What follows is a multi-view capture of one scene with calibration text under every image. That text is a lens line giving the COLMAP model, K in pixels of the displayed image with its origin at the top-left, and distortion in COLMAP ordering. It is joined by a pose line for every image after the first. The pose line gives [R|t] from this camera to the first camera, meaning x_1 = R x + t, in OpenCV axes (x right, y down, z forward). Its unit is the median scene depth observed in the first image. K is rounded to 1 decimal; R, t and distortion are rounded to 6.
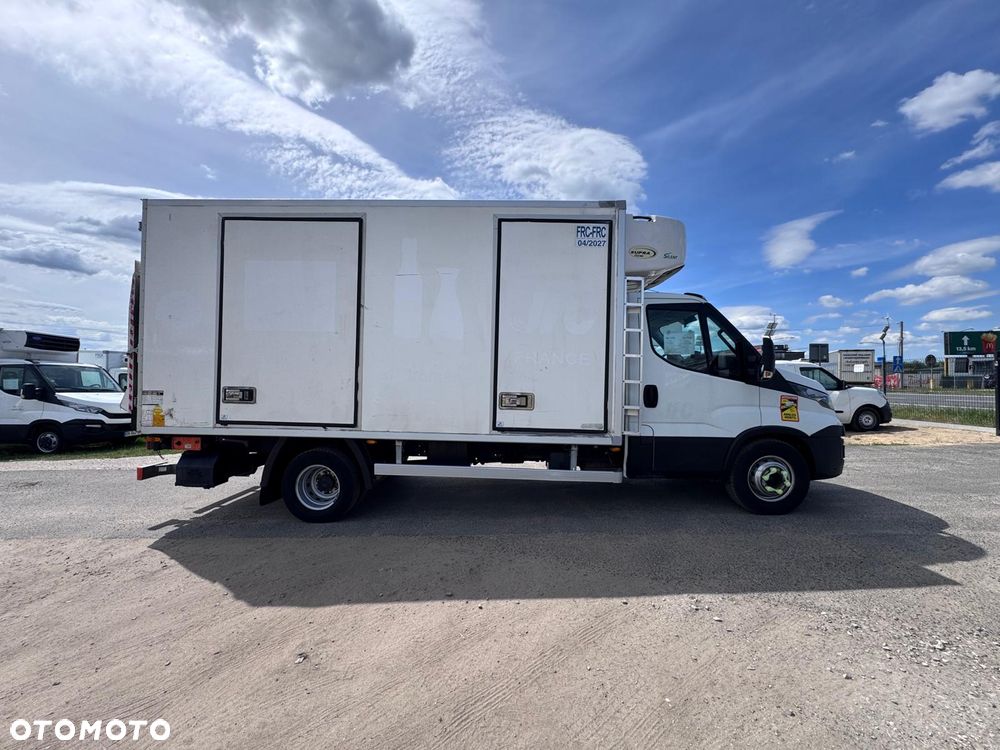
lens RADIAL K [[484.6, 0, 500.0], [0, 484.6, 375.0], [0, 0, 1]] dist [-0.001251, 0.000616]
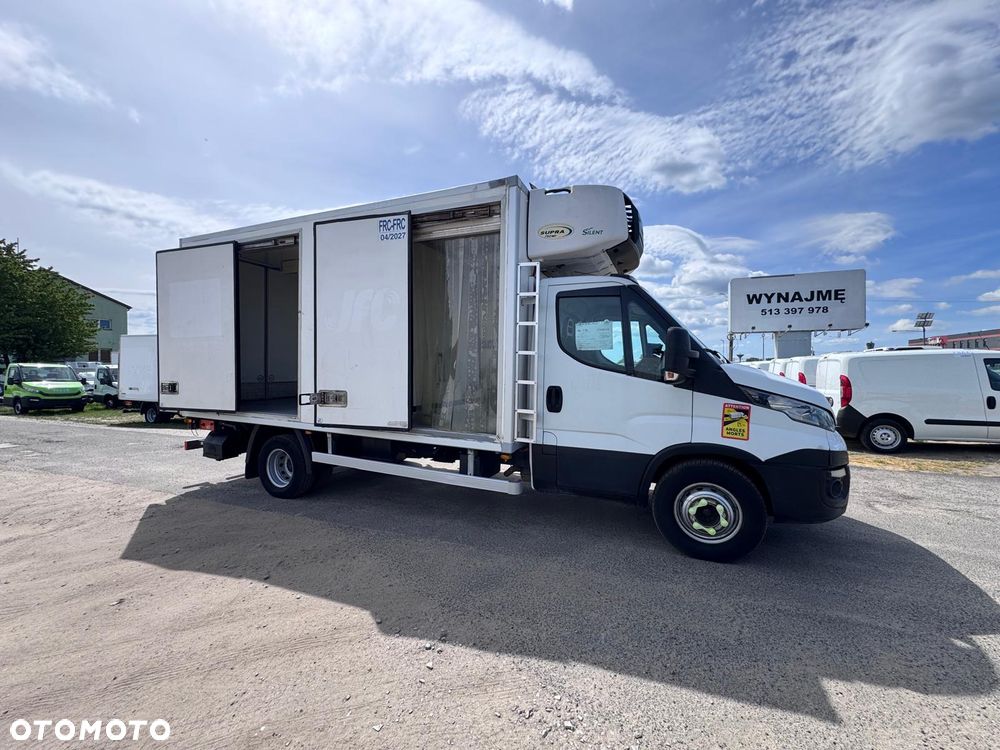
lens RADIAL K [[476.7, 0, 495.0], [0, 476.7, 376.1], [0, 0, 1]] dist [0.001834, 0.000460]
pose [[0.896406, 0.008413, -0.443154, 0.608604], [0.003780, 0.999638, 0.026622, -0.020843], [0.443218, -0.025539, 0.896050, 0.199112]]
